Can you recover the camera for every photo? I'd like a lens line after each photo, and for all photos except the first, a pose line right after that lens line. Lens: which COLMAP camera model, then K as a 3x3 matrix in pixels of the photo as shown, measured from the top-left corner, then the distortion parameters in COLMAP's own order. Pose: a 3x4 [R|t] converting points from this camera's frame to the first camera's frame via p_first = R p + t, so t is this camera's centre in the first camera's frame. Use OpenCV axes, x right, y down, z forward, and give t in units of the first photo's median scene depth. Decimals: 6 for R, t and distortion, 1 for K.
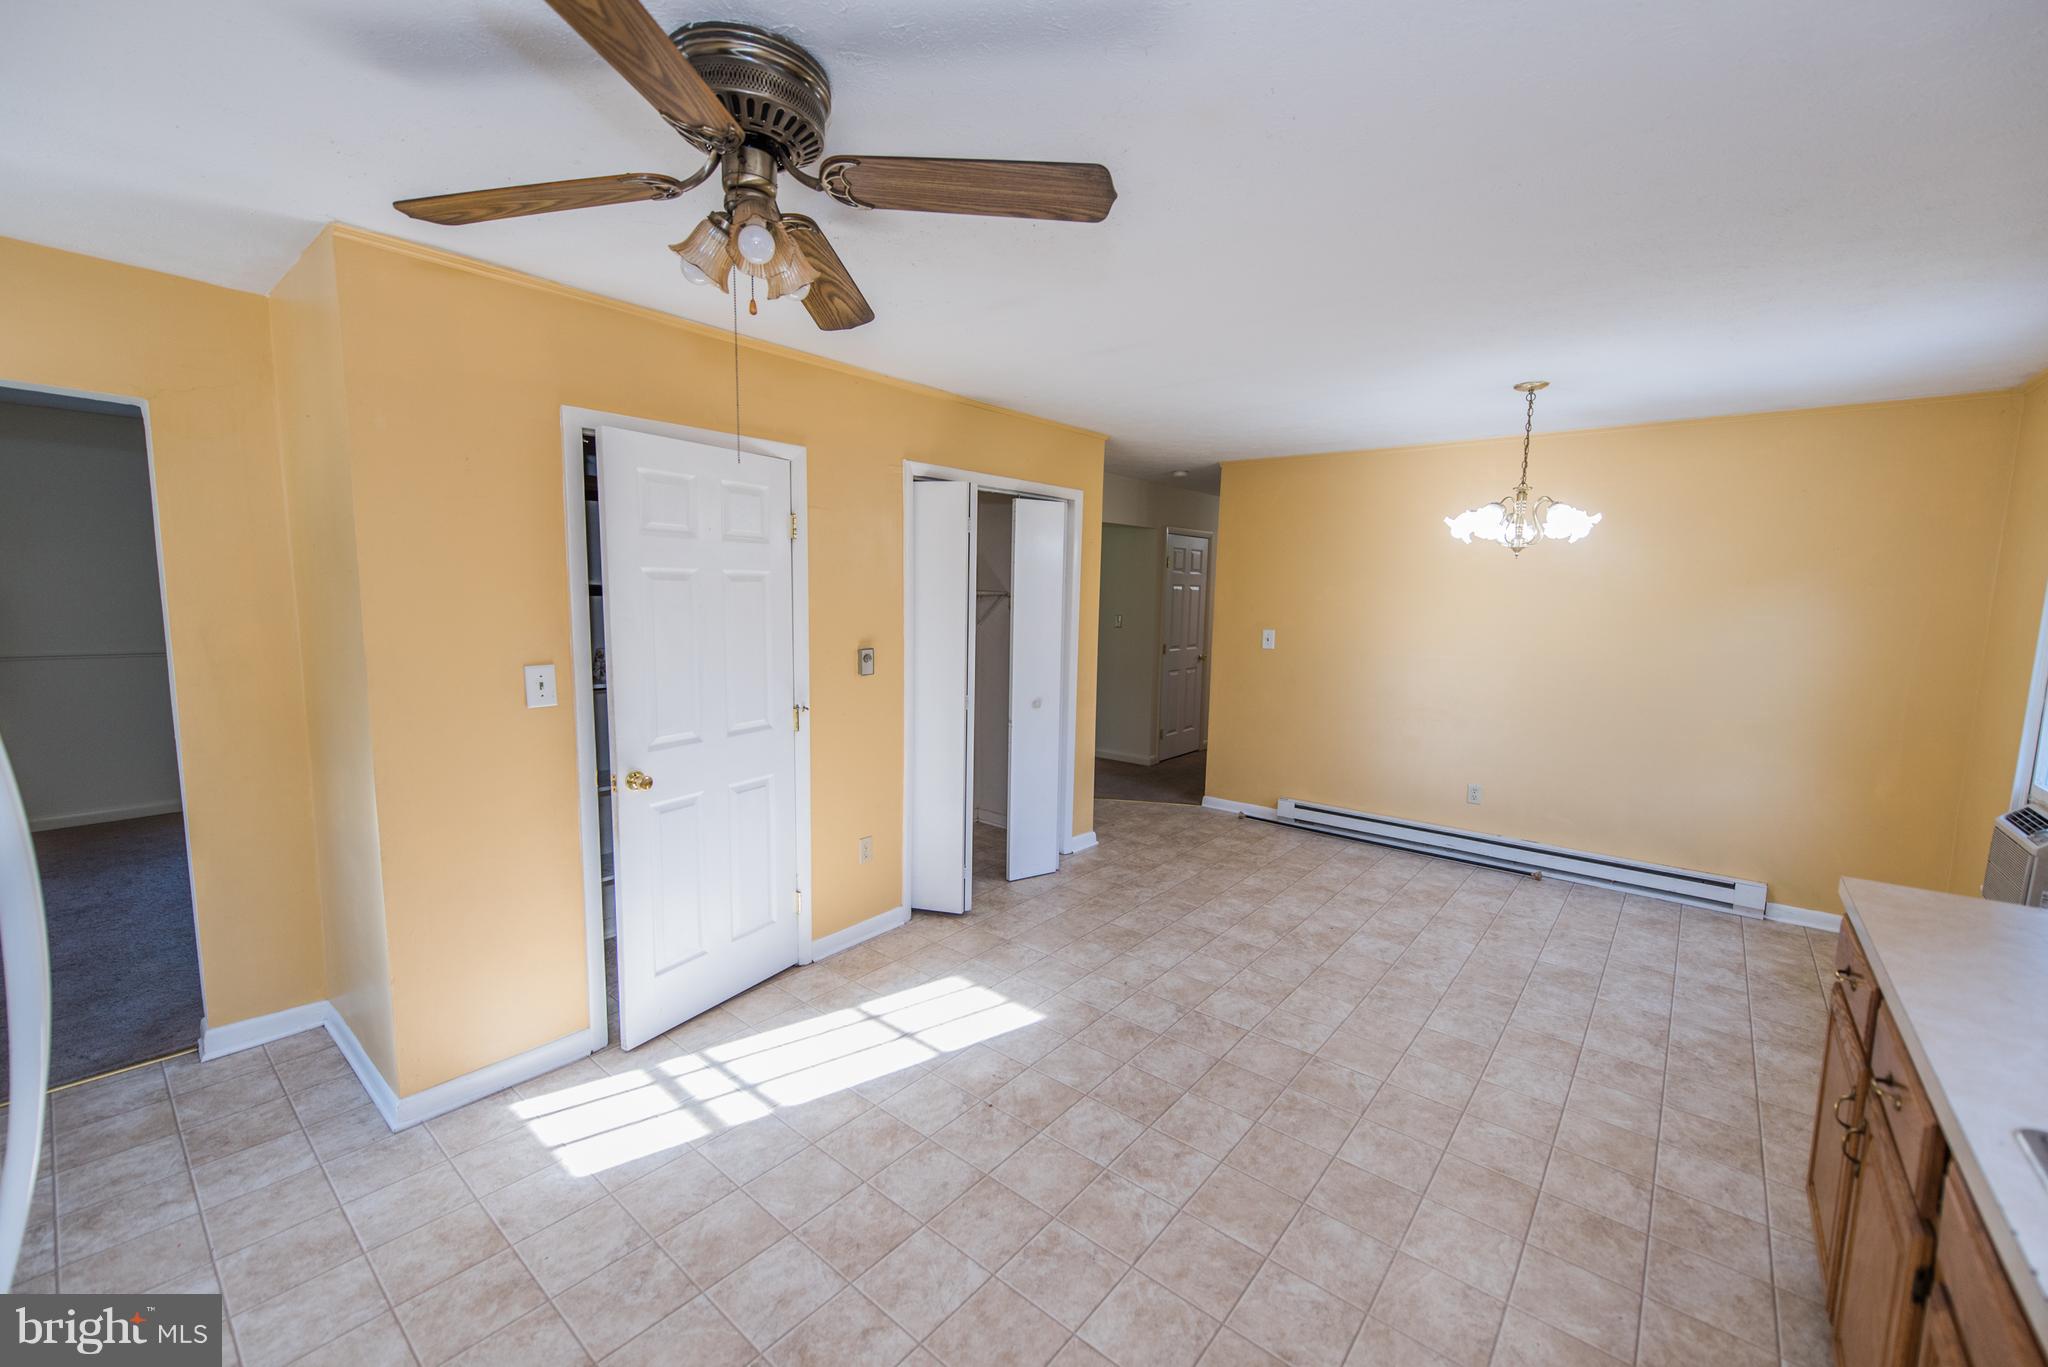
lens RADIAL K [[817.1, 0, 1019.7], [0, 817.1, 682.2], [0, 0, 1]] dist [0.018452, -0.008333]
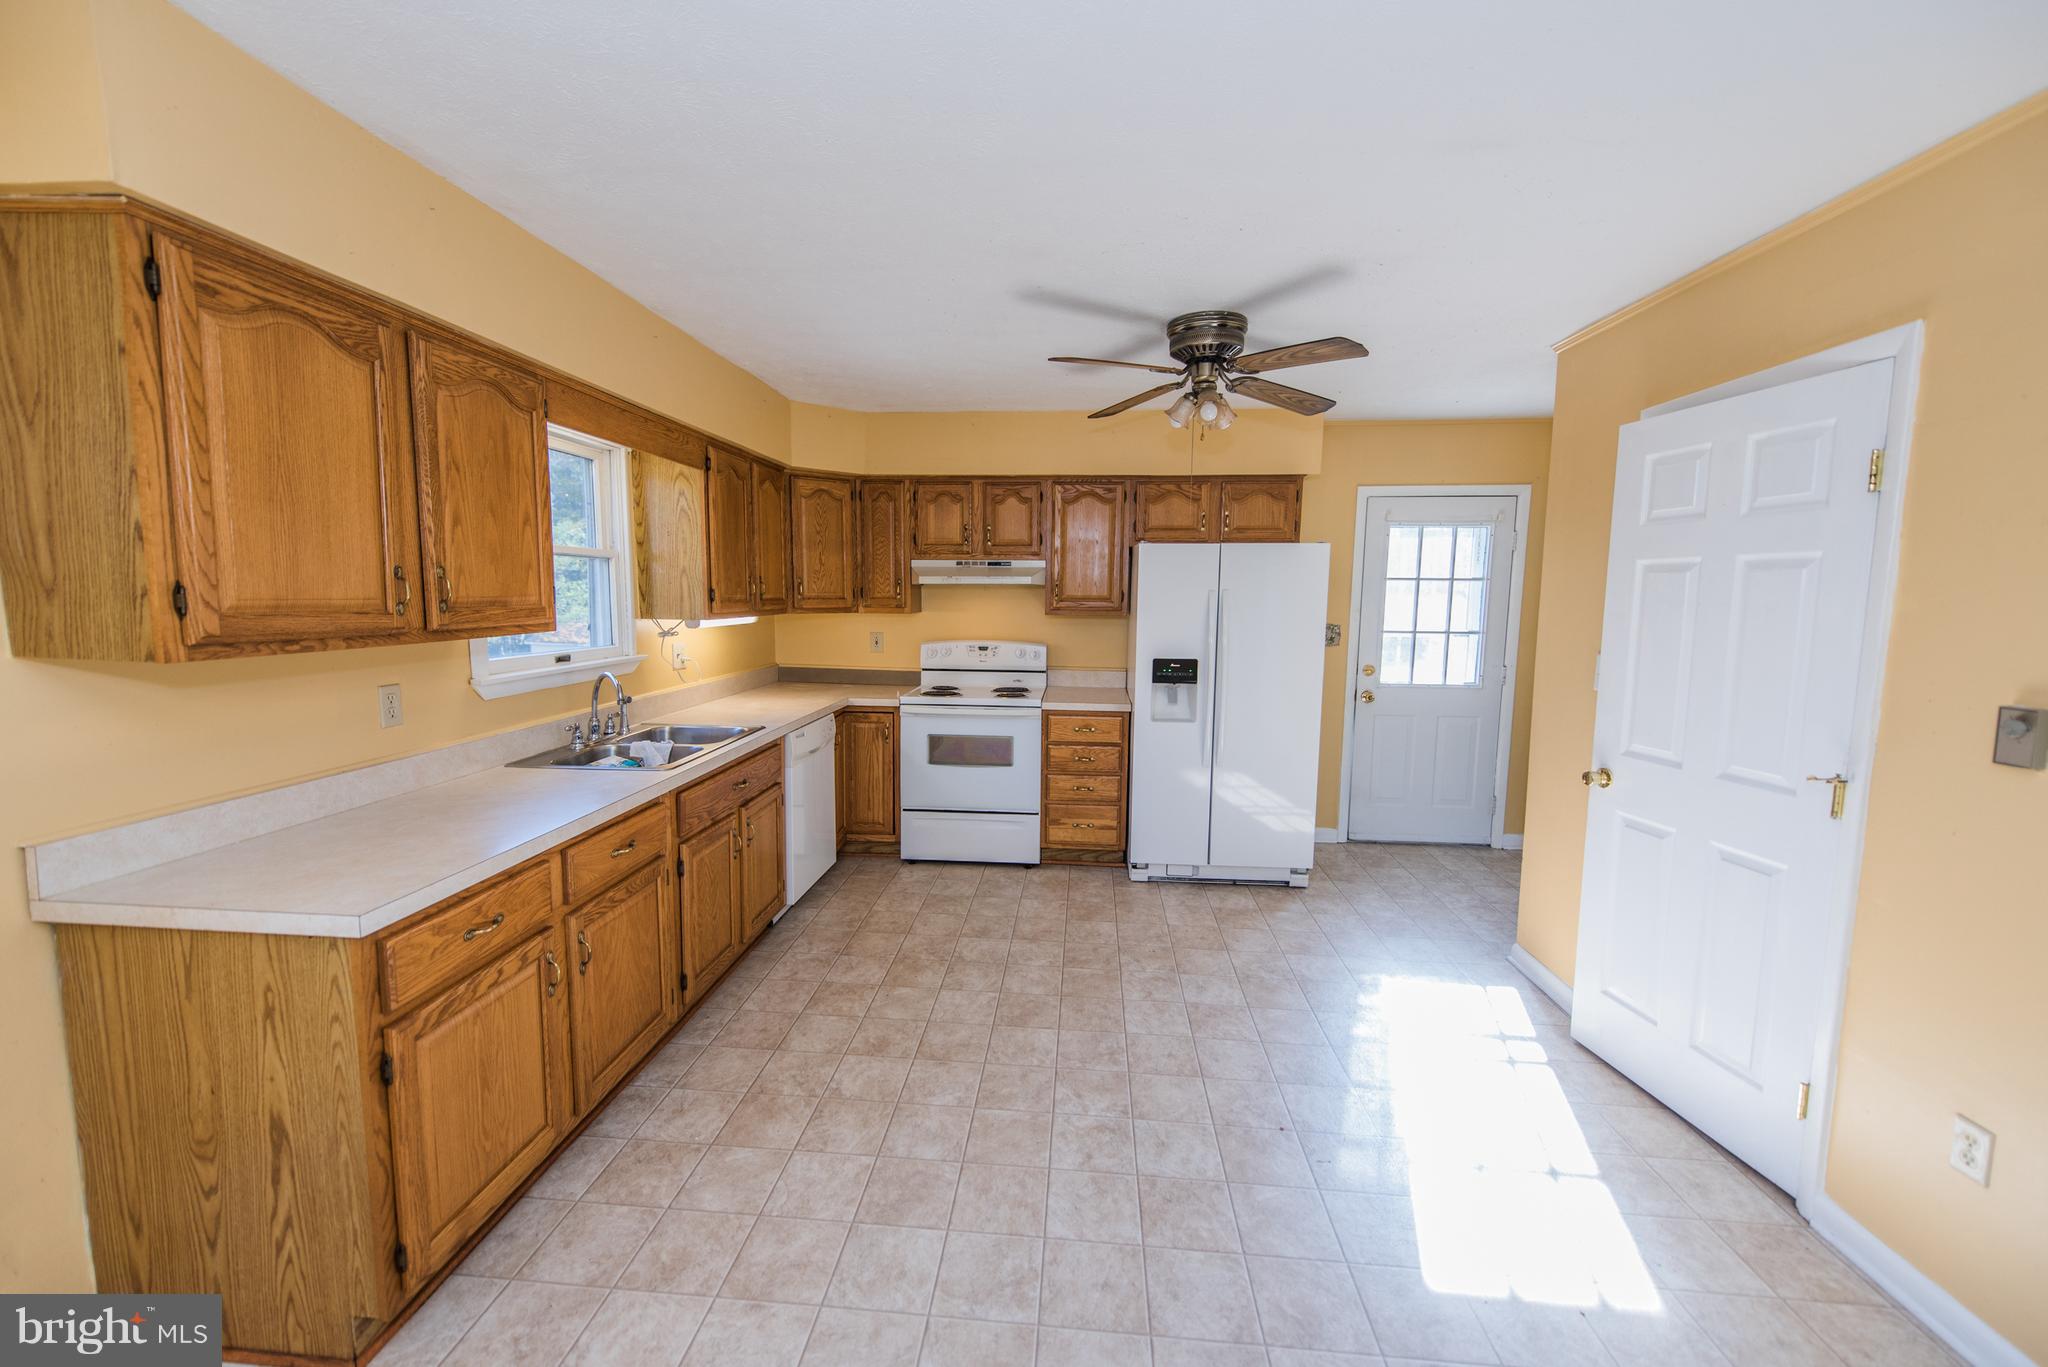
lens RADIAL K [[817.1, 0, 1019.7], [0, 817.1, 682.2], [0, 0, 1]] dist [0.018452, -0.008333]
pose [[-0.818272, 0.038829, -0.573519, 0.581942], [-0.088683, 0.977244, 0.192692, -0.104973], [0.567950, 0.208536, -0.796207, 1.185216]]
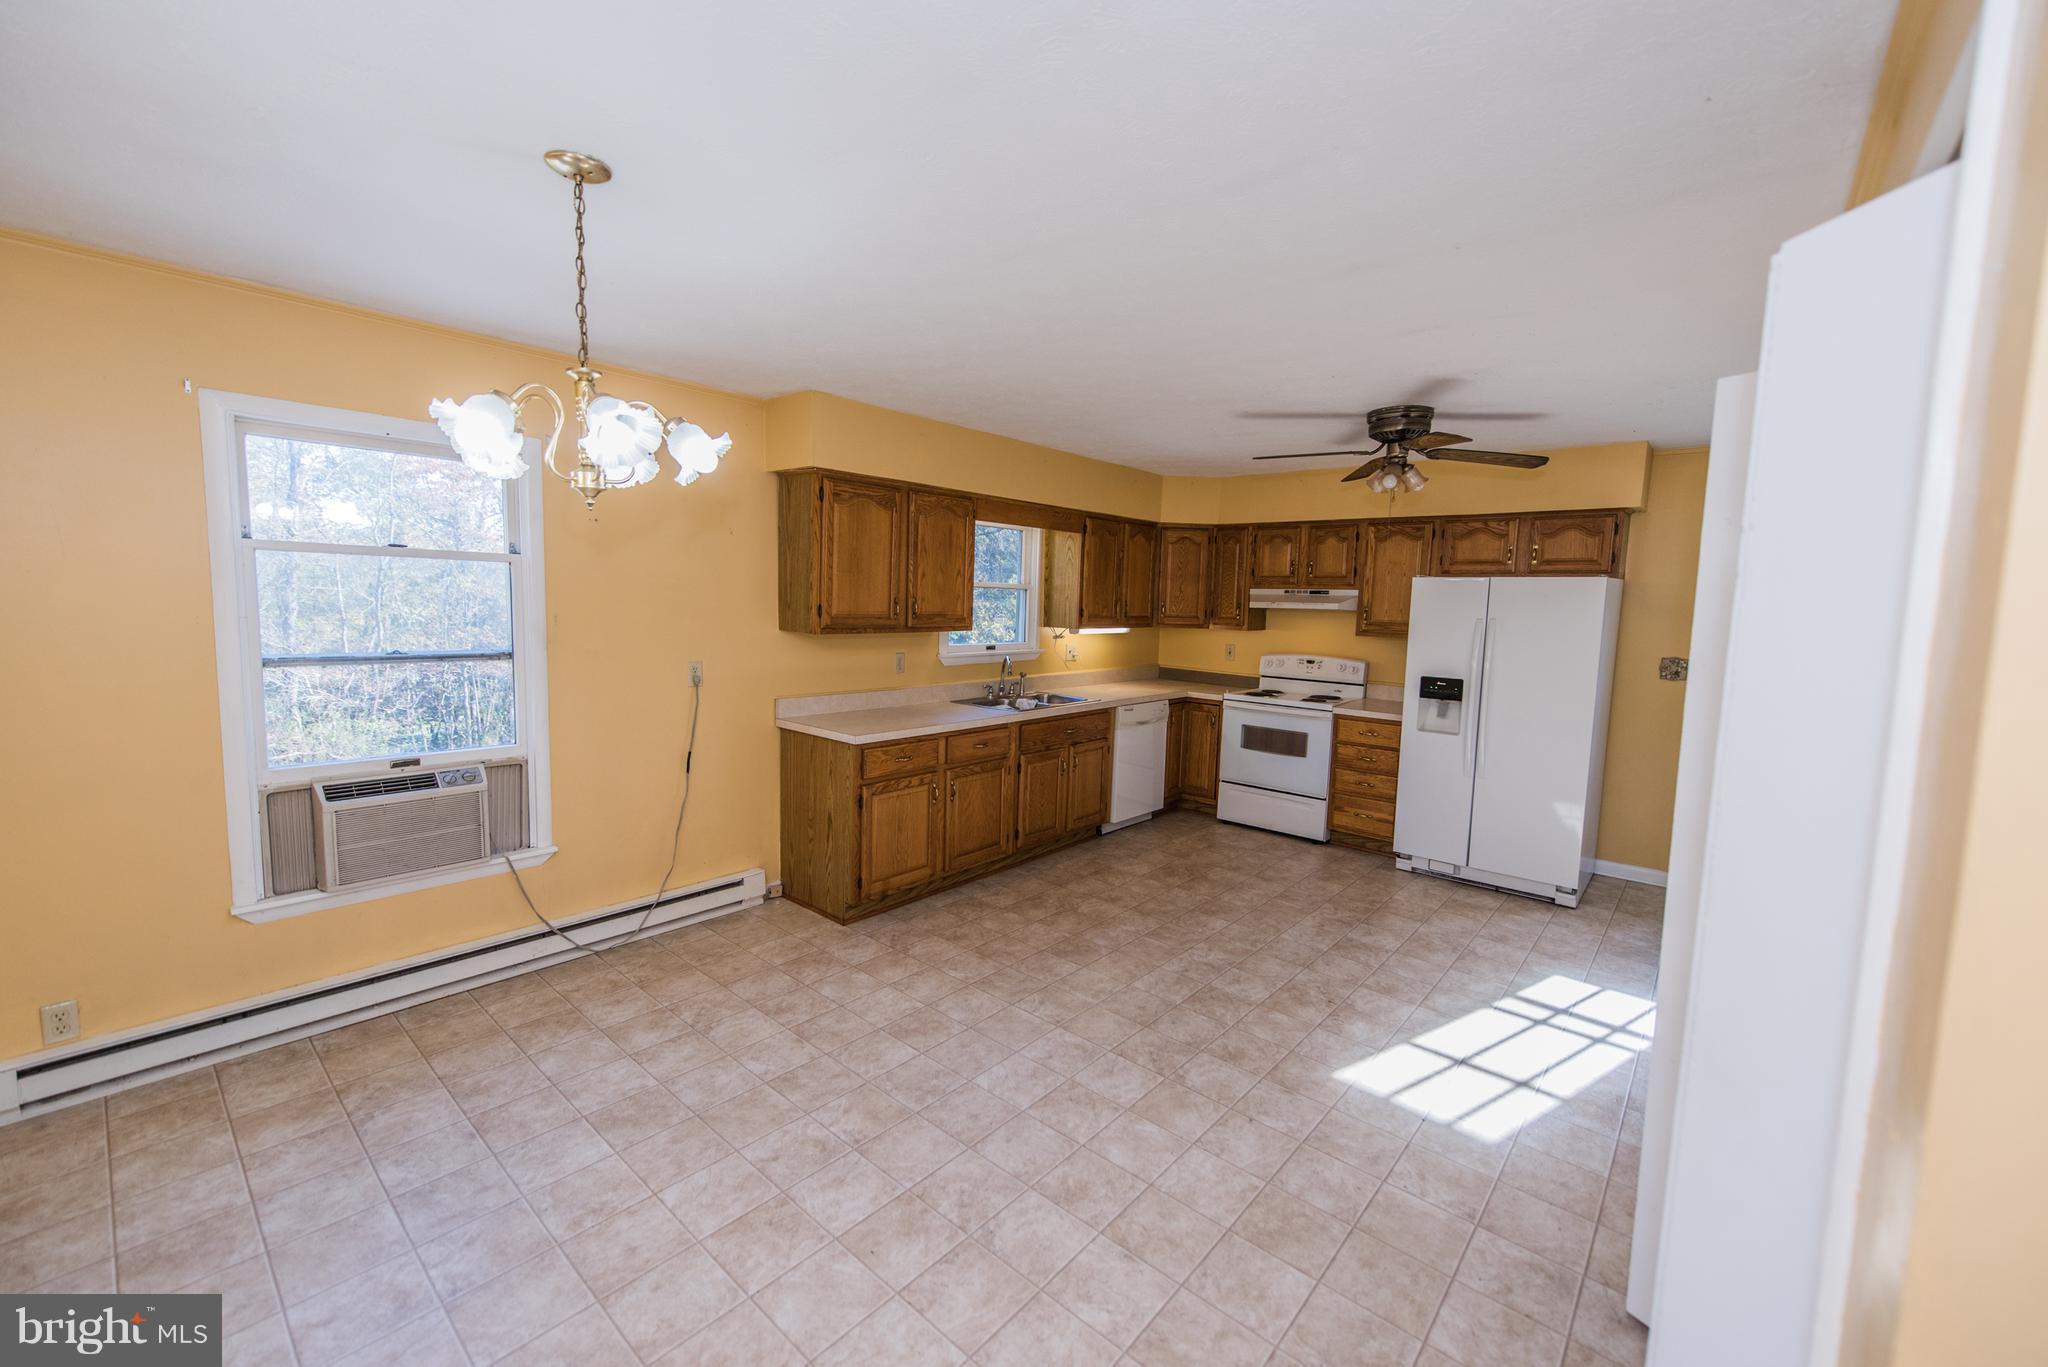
lens RADIAL K [[817.1, 0, 1019.7], [0, 817.1, 682.2], [0, 0, 1]] dist [0.018452, -0.008333]
pose [[-0.998694, -0.047614, 0.018500, 0.369590], [-0.042525, 0.975614, 0.215336, -0.193608], [-0.028302, 0.214268, -0.976365, 1.762172]]
